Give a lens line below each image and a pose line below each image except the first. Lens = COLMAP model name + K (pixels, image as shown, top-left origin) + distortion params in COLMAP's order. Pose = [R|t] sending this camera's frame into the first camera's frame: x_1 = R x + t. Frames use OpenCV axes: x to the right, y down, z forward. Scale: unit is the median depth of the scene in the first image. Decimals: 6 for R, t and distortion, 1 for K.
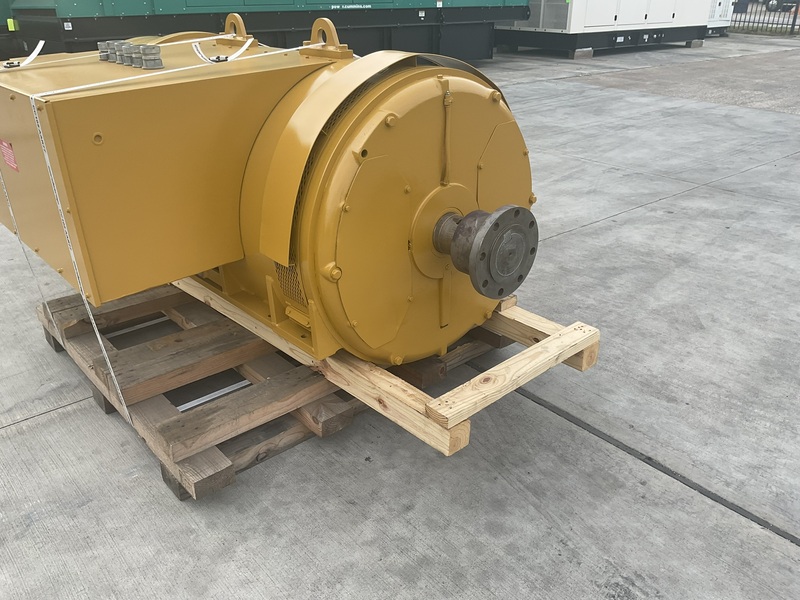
lens RADIAL K [[664.8, 0, 400.0], [0, 664.8, 300.0], [0, 0, 1]] dist [0.054990, -0.111549]
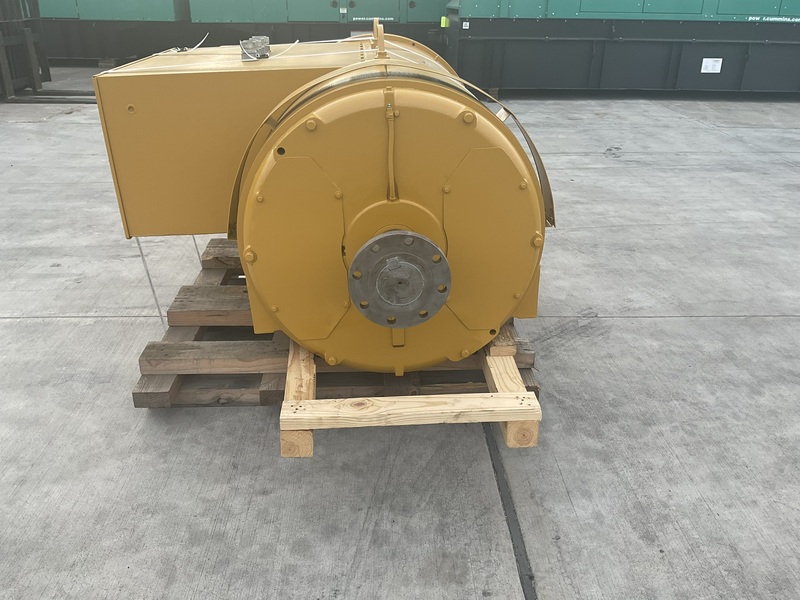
lens RADIAL K [[664.8, 0, 400.0], [0, 664.8, 300.0], [0, 0, 1]] dist [0.054990, -0.111549]
pose [[0.776334, 0.272742, -0.568257, 0.638004], [-0.276133, 0.957584, 0.082360, -0.111910], [0.566617, 0.092976, 0.818719, 0.219400]]
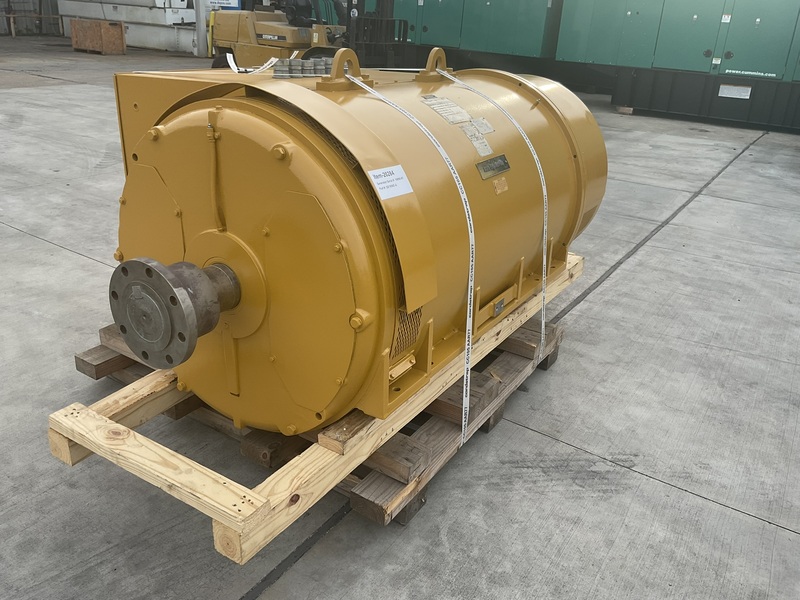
lens RADIAL K [[671.6, 0, 400.0], [0, 671.6, 300.0], [0, 0, 1]] dist [-0.007458, -0.013580]
pose [[0.270478, 0.391873, -0.879362, 0.892708], [-0.463533, 0.853572, 0.237805, -0.394537], [0.843788, 0.343293, 0.412518, 0.834212]]
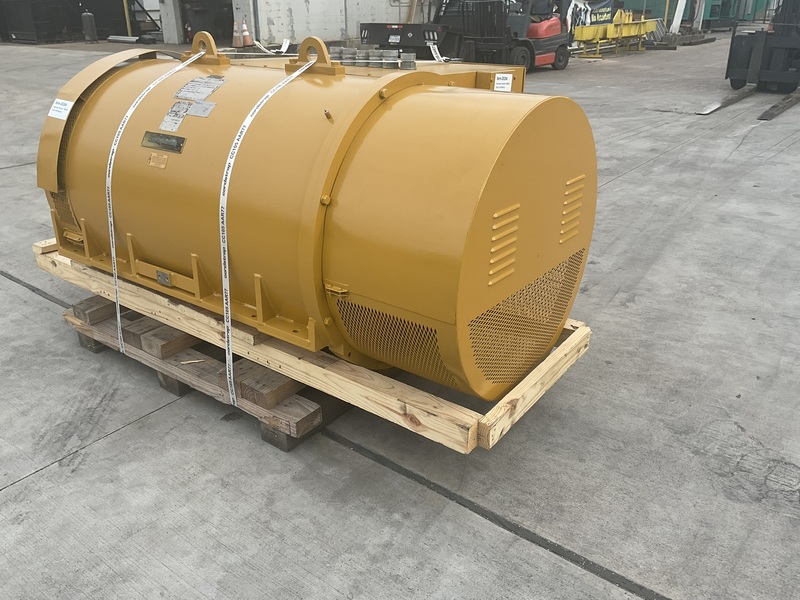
lens RADIAL K [[680.2, 0, 400.0], [0, 680.2, 300.0], [0, 0, 1]] dist [-0.040570, 0.012525]
pose [[-0.981838, 0.080656, -0.171724, -0.223602], [-0.079148, 0.648474, 0.757111, -1.084111], [0.172424, 0.756952, -0.630312, 2.260902]]
